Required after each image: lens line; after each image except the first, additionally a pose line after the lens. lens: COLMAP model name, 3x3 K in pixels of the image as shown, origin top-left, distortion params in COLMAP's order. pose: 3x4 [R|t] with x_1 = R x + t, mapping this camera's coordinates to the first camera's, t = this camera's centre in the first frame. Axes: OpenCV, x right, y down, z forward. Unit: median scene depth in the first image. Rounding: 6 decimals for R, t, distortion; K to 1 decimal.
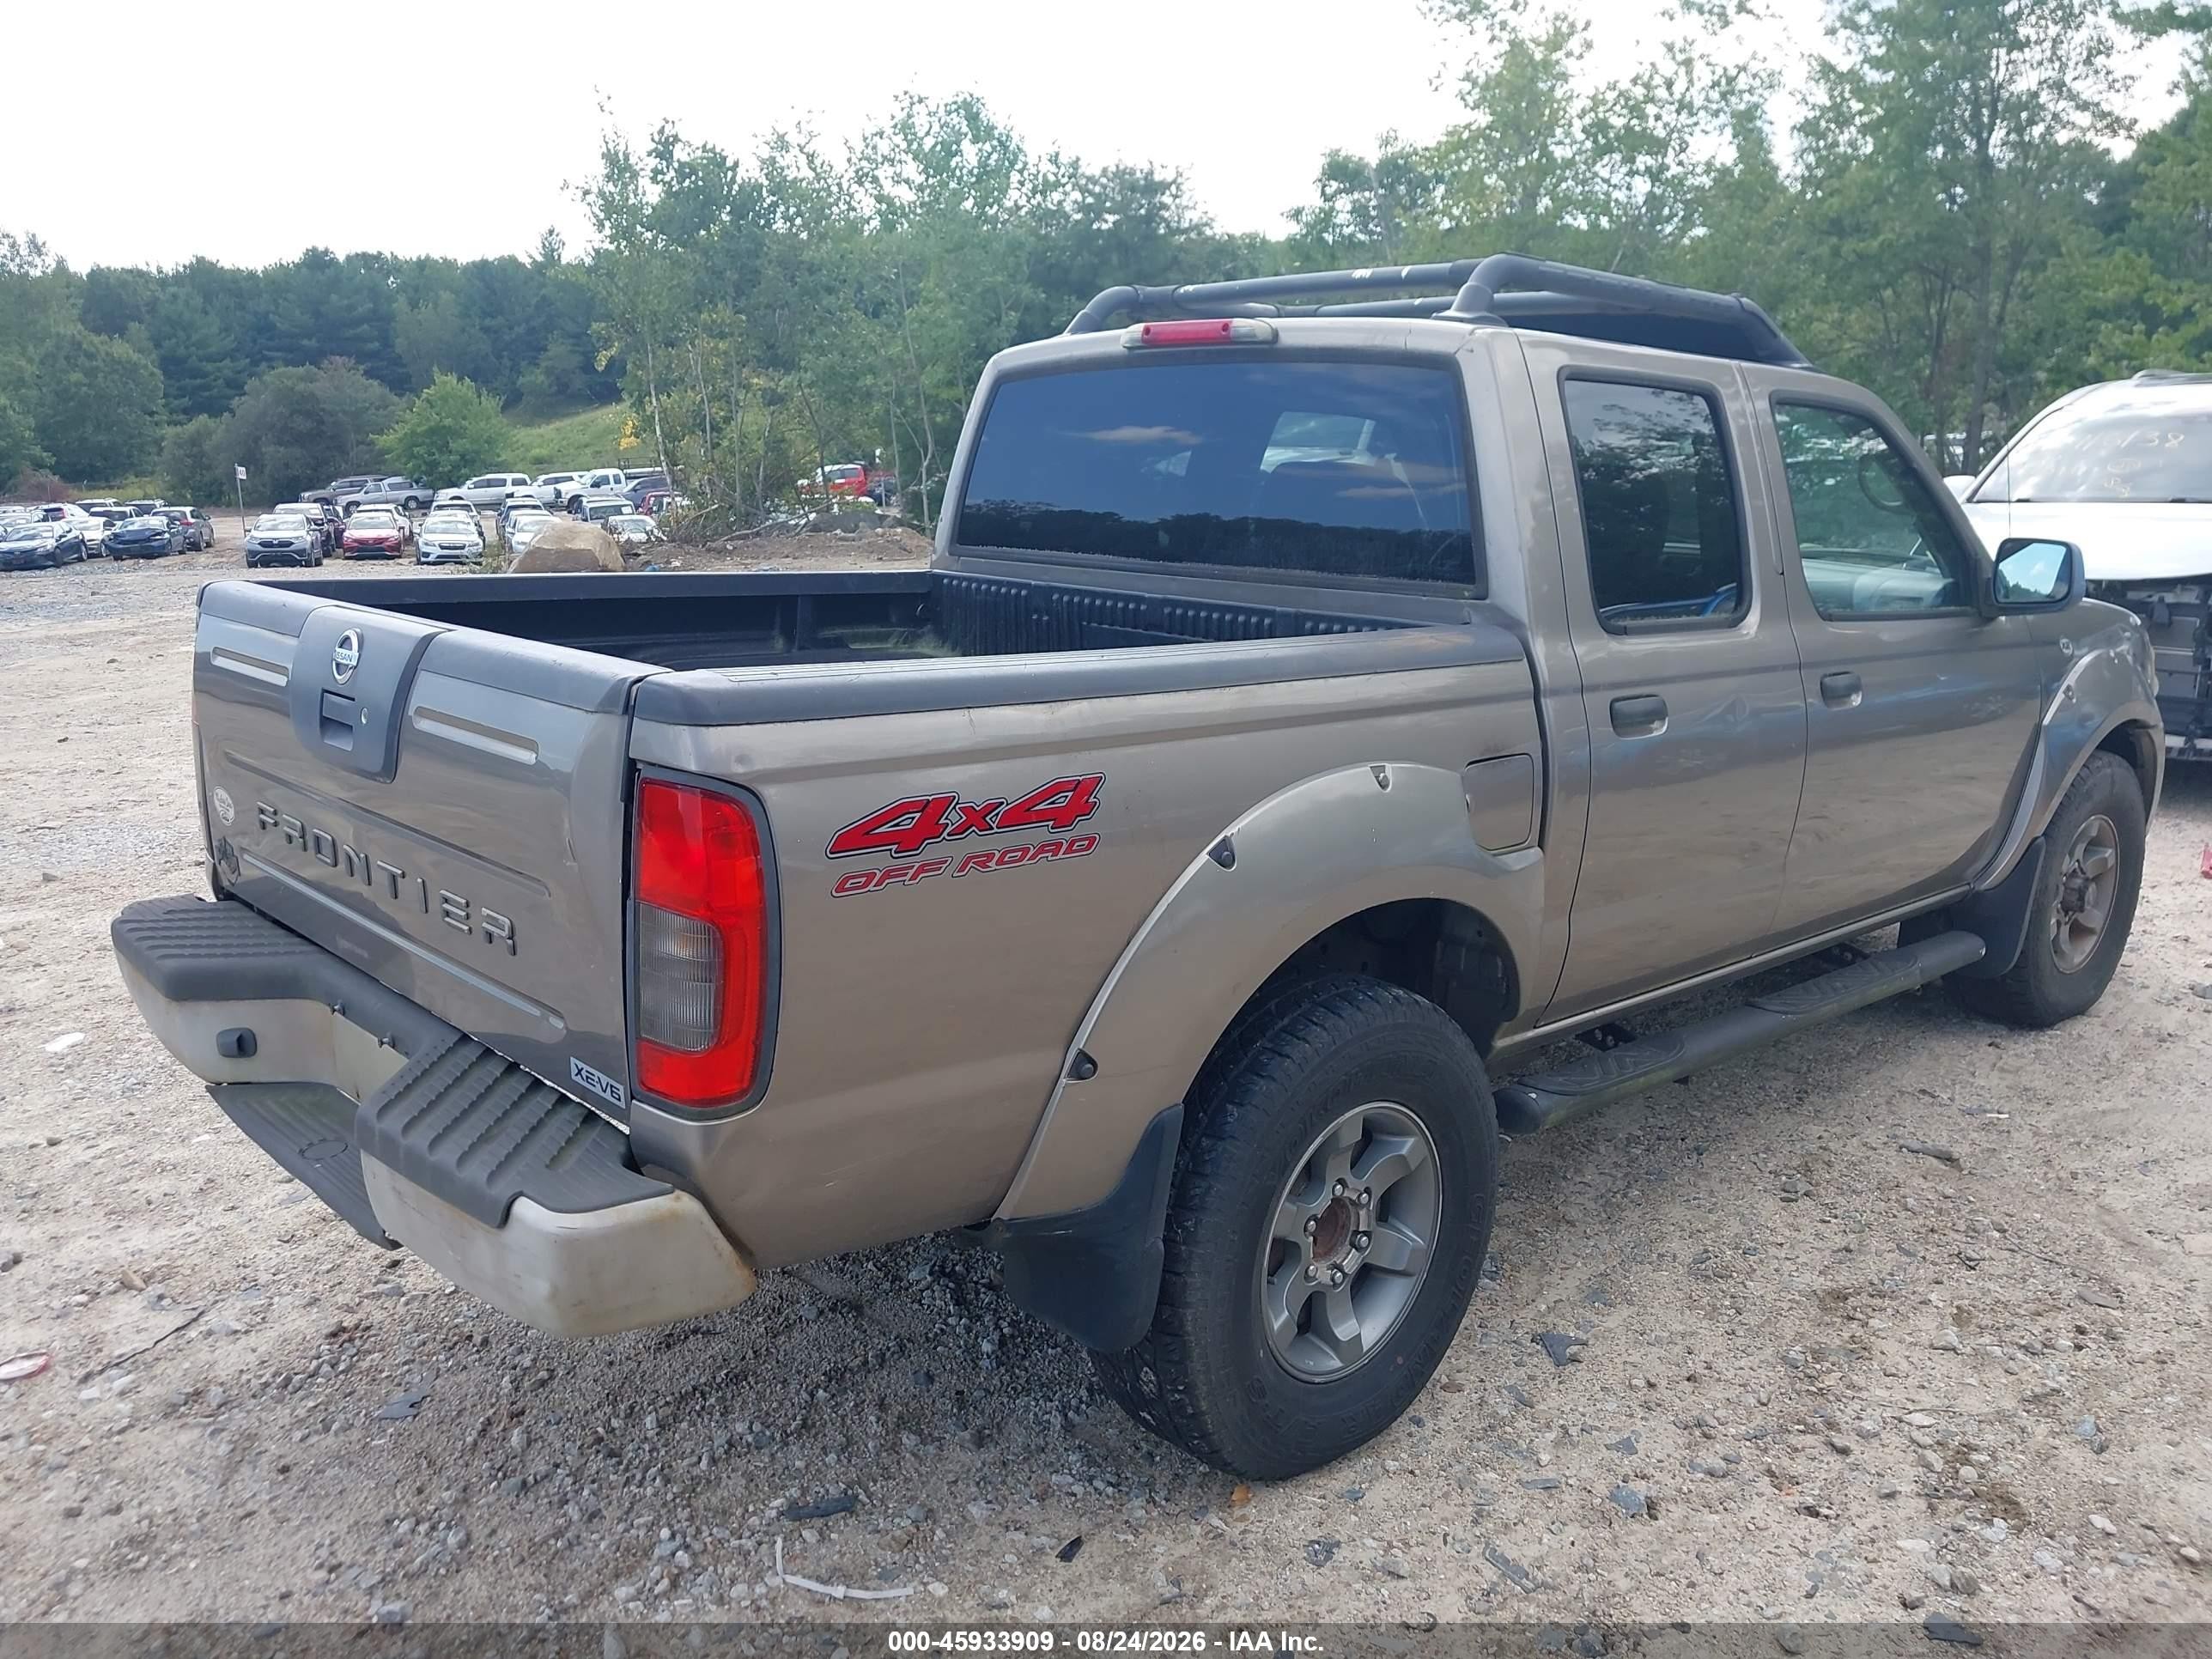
lens RADIAL K [[1740.6, 0, 1097.6], [0, 1740.6, 839.2], [0, 0, 1]] dist [0.013303, -0.010343]
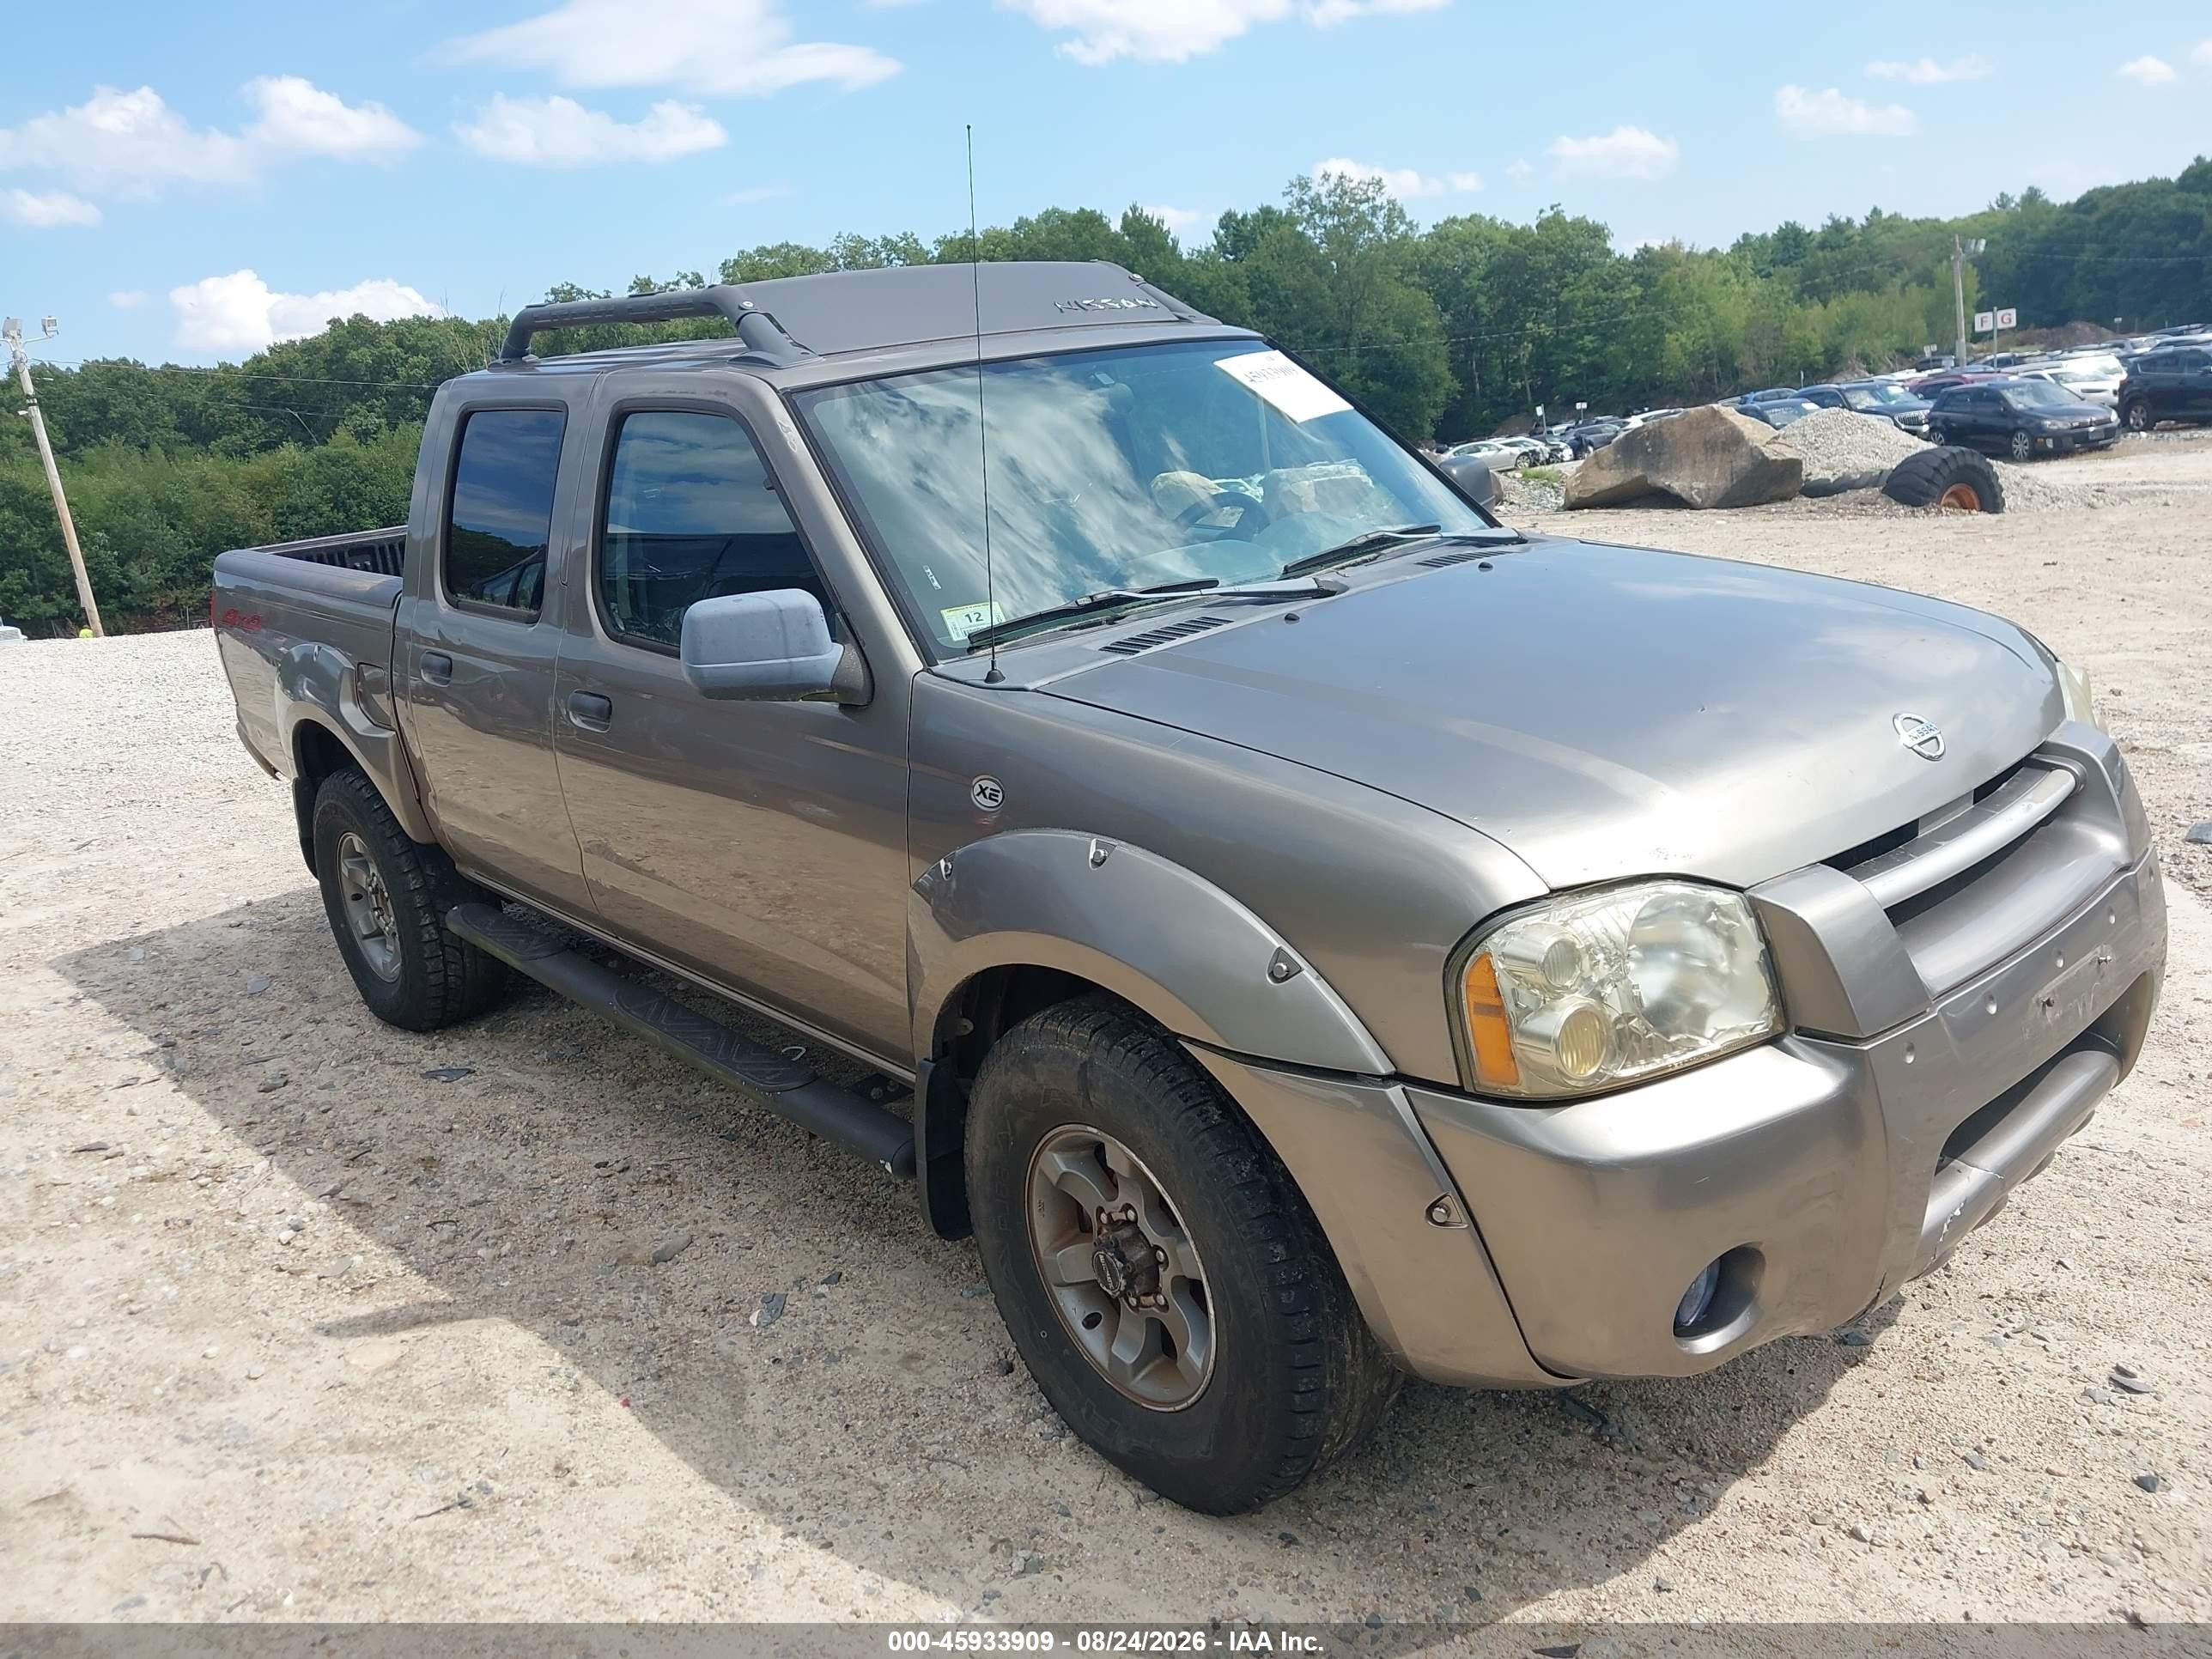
lens RADIAL K [[1740.6, 0, 1091.6], [0, 1740.6, 838.2], [0, 0, 1]] dist [0.013303, -0.010343]
pose [[-0.023842, 0.270105, -0.962536, 1.296541], [-0.129598, 0.953850, 0.270878, -0.297282], [0.991280, 0.131201, 0.012263, 1.194659]]
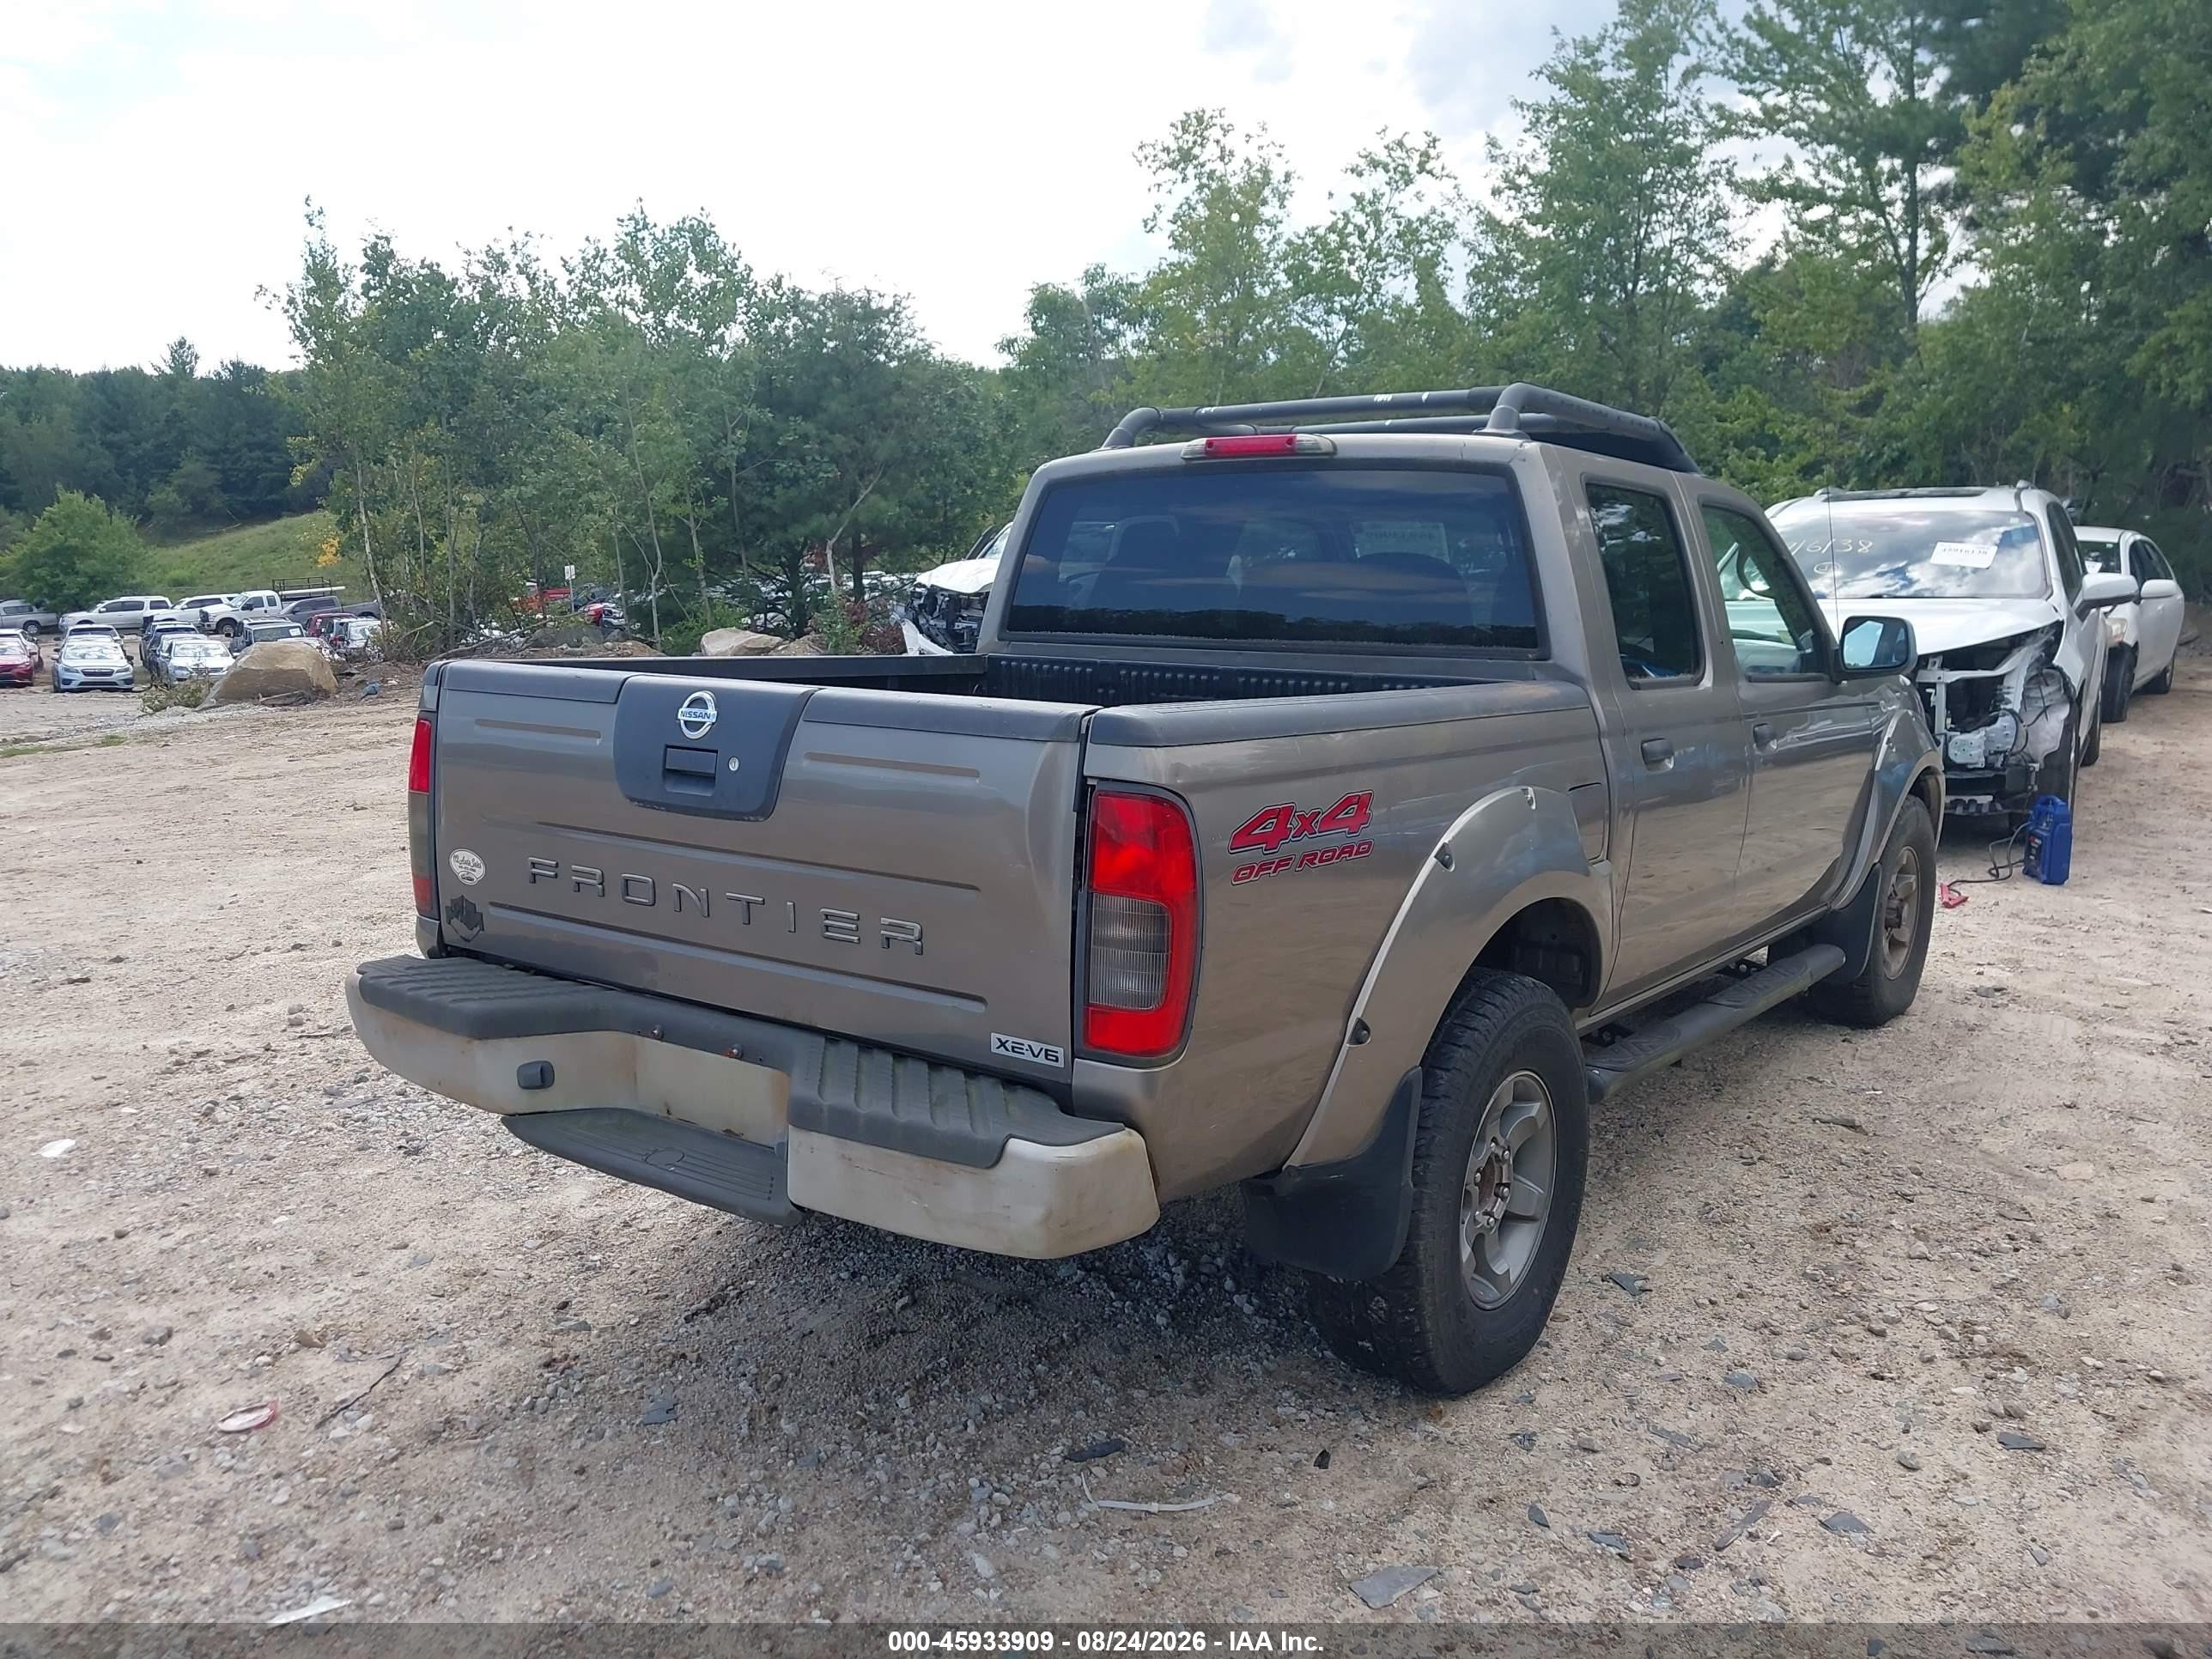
lens RADIAL K [[1740.6, 0, 1095.1], [0, 1740.6, 835.2], [0, 0, 1]] dist [0.013303, -0.010343]
pose [[0.983217, -0.032835, 0.179461, -0.236502], [0.044870, 0.996978, -0.063419, 0.036197], [-0.176837, 0.070407, 0.981719, -0.101764]]
